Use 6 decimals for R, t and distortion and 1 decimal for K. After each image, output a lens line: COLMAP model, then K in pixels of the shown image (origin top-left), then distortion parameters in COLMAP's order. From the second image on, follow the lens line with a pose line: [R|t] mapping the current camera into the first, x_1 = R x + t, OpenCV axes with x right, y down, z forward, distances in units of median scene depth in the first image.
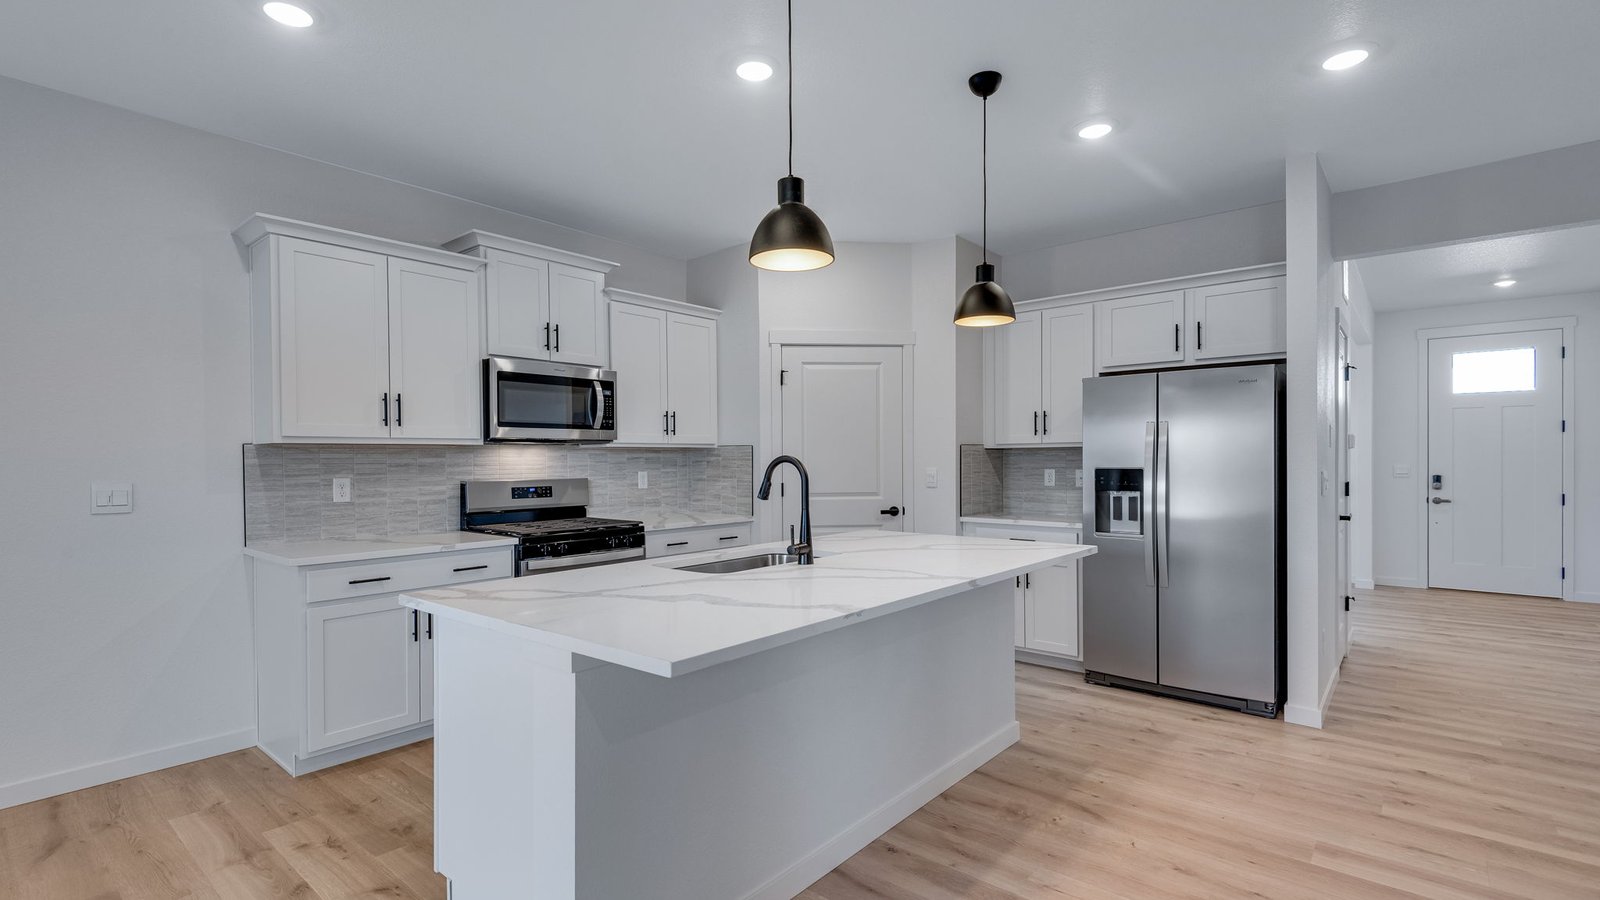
lens RADIAL K [[728.0, 0, 797.3], [0, 728.0, 461.8], [0, 0, 1]] dist [0.000562, -0.004197]
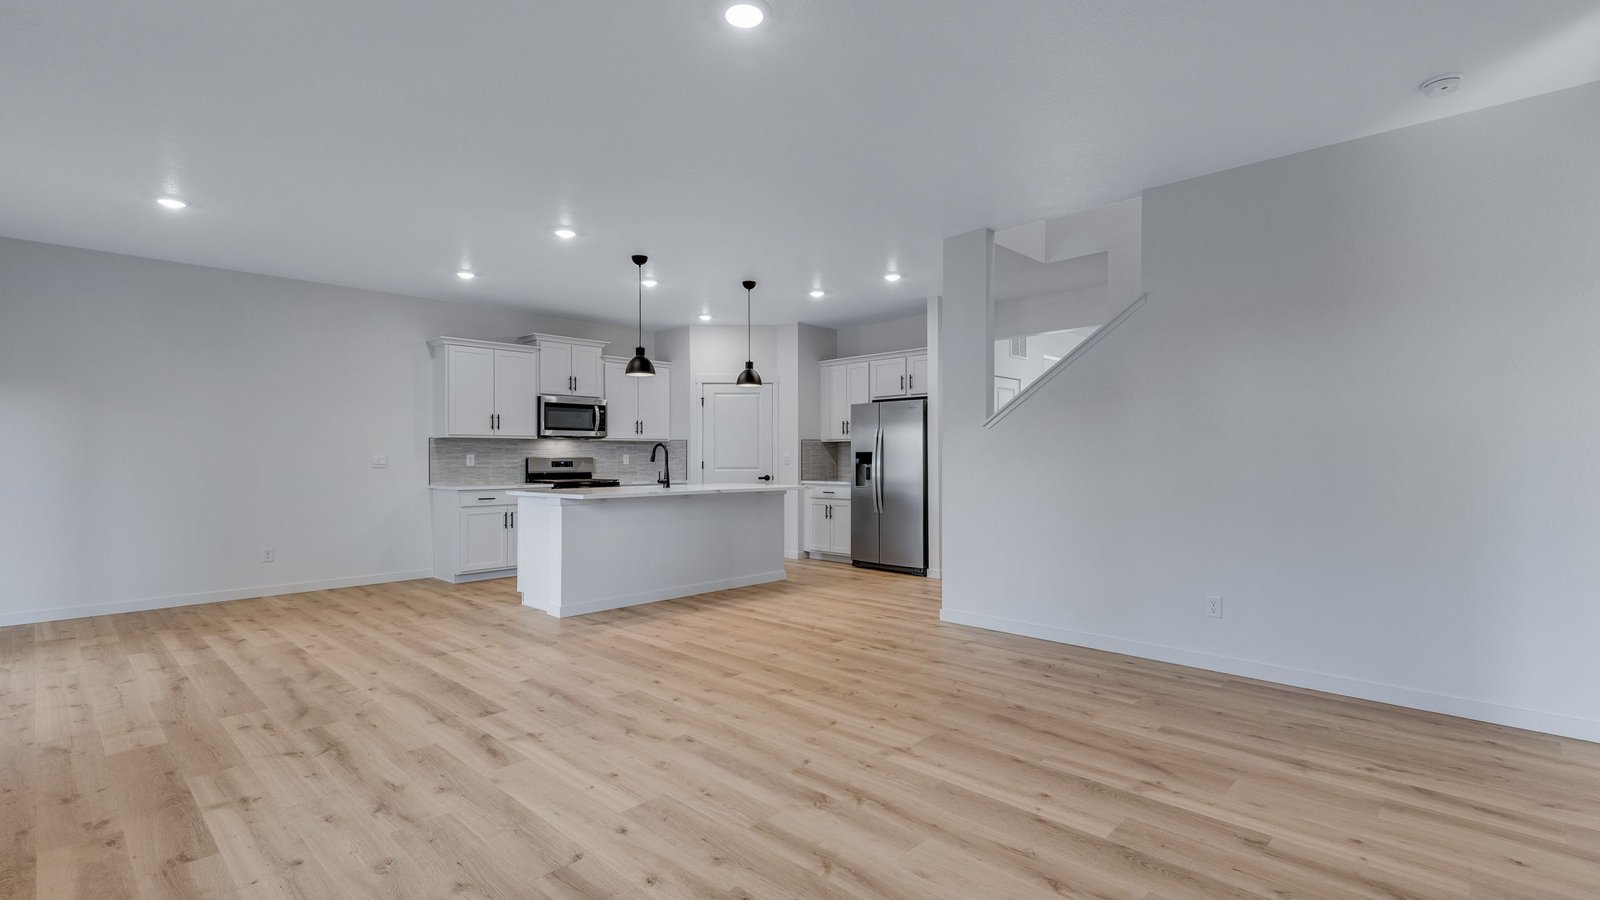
lens RADIAL K [[728.0, 0, 812.7], [0, 728.0, 445.9], [0, 0, 1]] dist [0.000562, -0.004197]
pose [[0.998862, 0.002903, -0.047612, 0.405603], [-0.003810, 0.999813, -0.018970, 0.030156], [0.047548, 0.019130, 0.998686, -0.929147]]
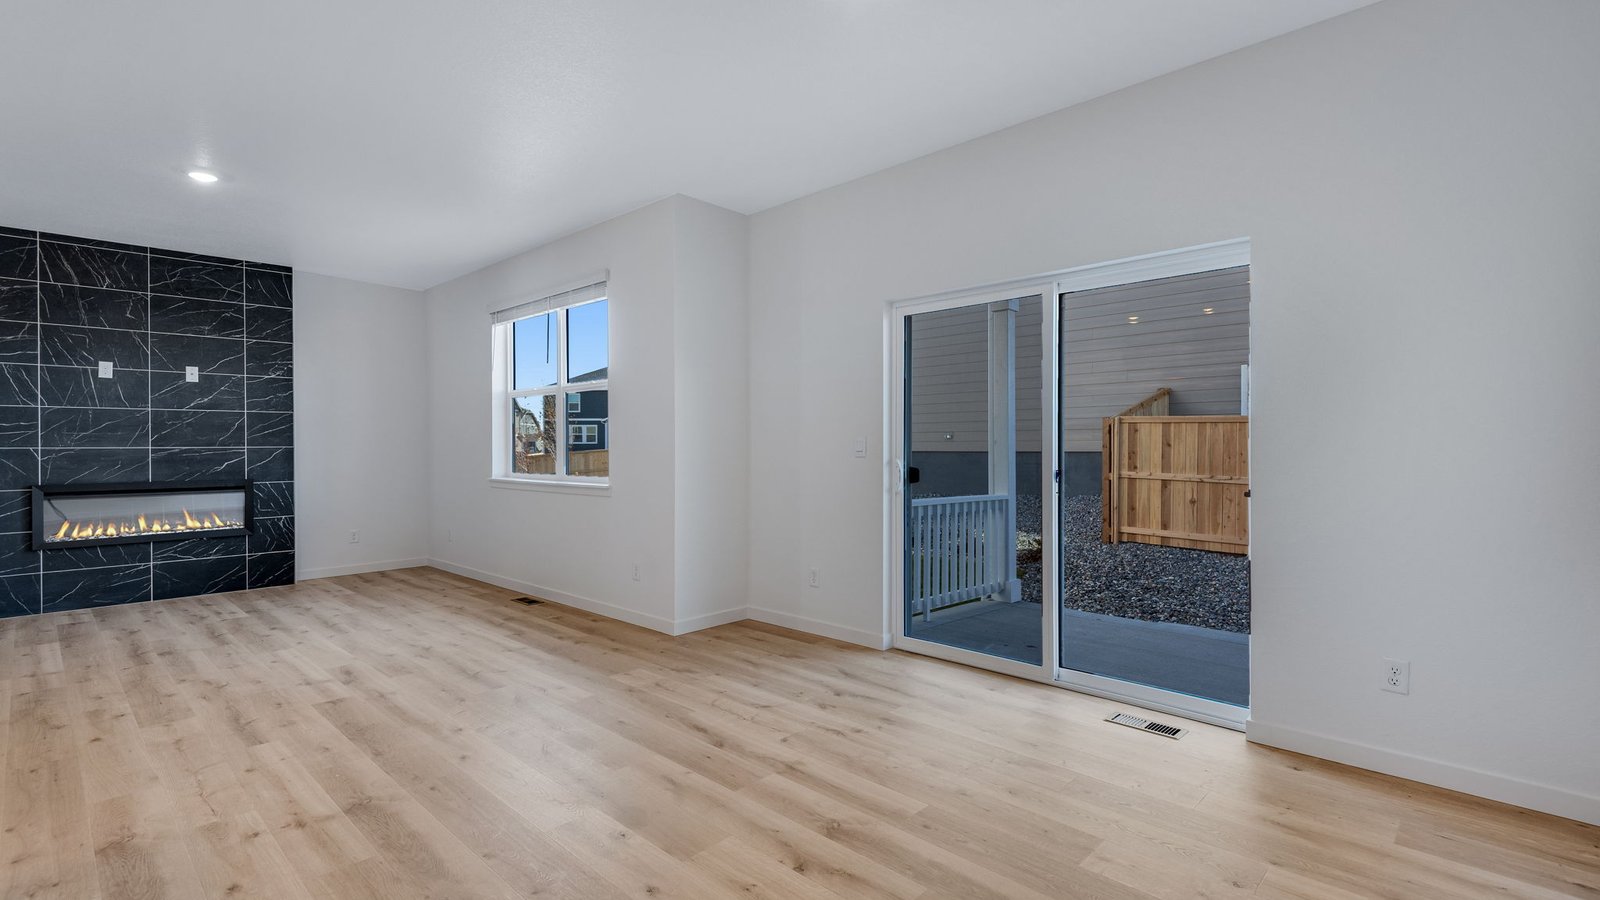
lens RADIAL K [[728.0, 0, 800.4], [0, 728.0, 449.8], [0, 0, 1]] dist [0.000562, -0.004197]
pose [[-0.998171, 0.009656, 0.059677, -0.618835], [0.010380, 0.999876, 0.011835, 0.028639], [-0.059556, 0.012433, -0.998148, 0.733948]]
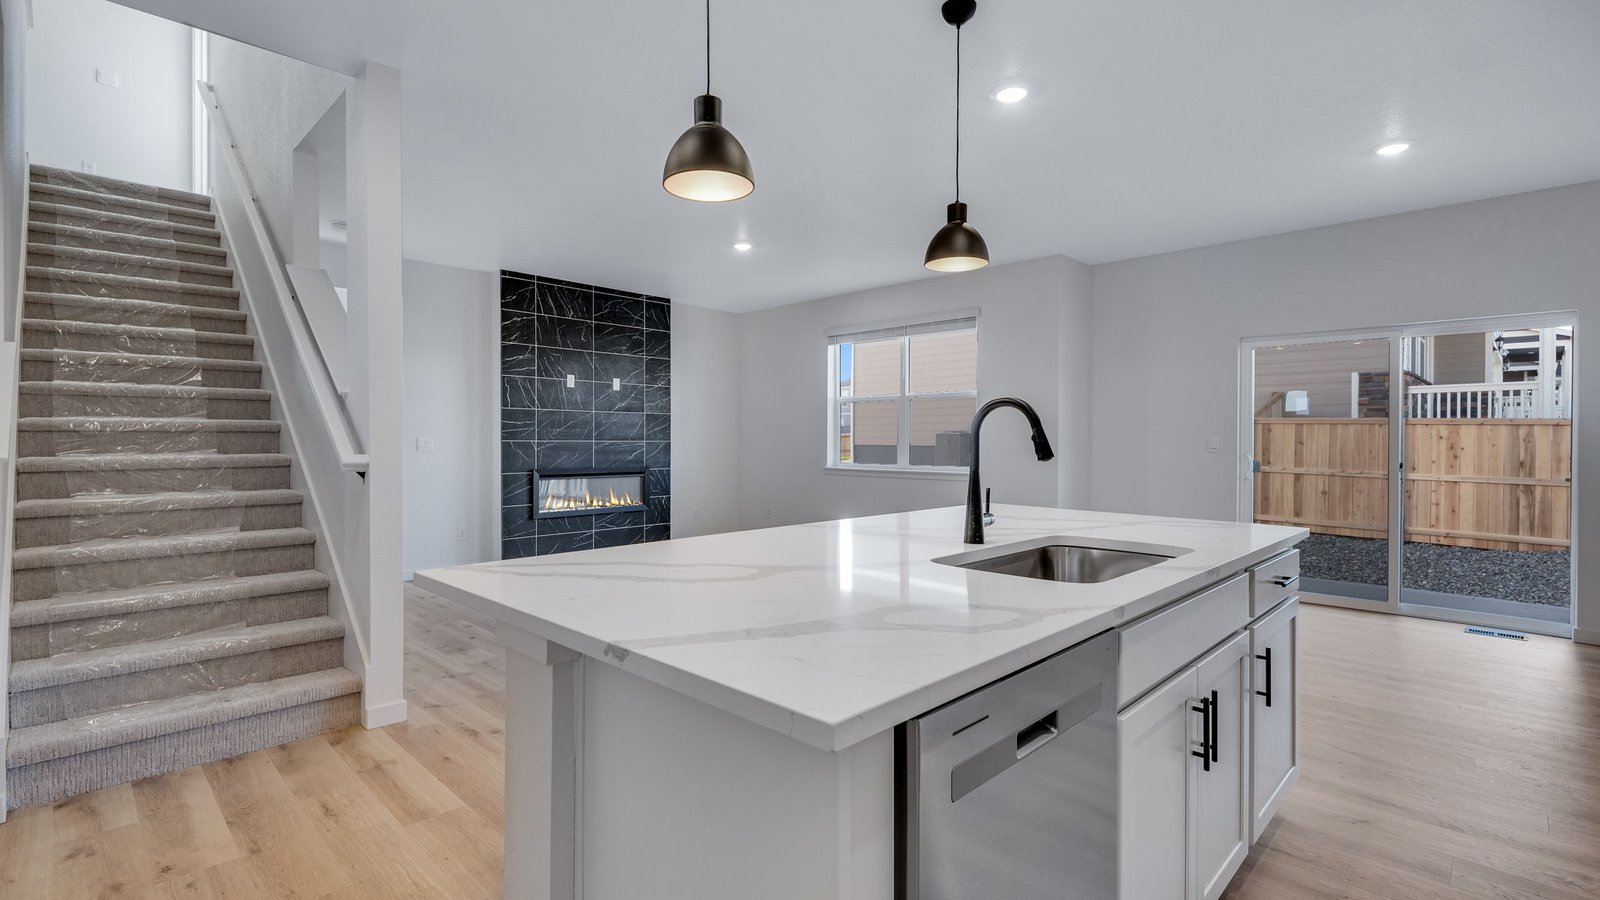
lens RADIAL K [[728.0, 0, 800.8], [0, 728.0, 455.3], [0, 0, 1]] dist [0.000562, -0.004197]
pose [[-0.997576, 0.003377, 0.069502, 0.095573], [0.005104, 0.999682, 0.024678, 0.020615], [-0.069397, 0.024973, -0.997277, 1.197302]]
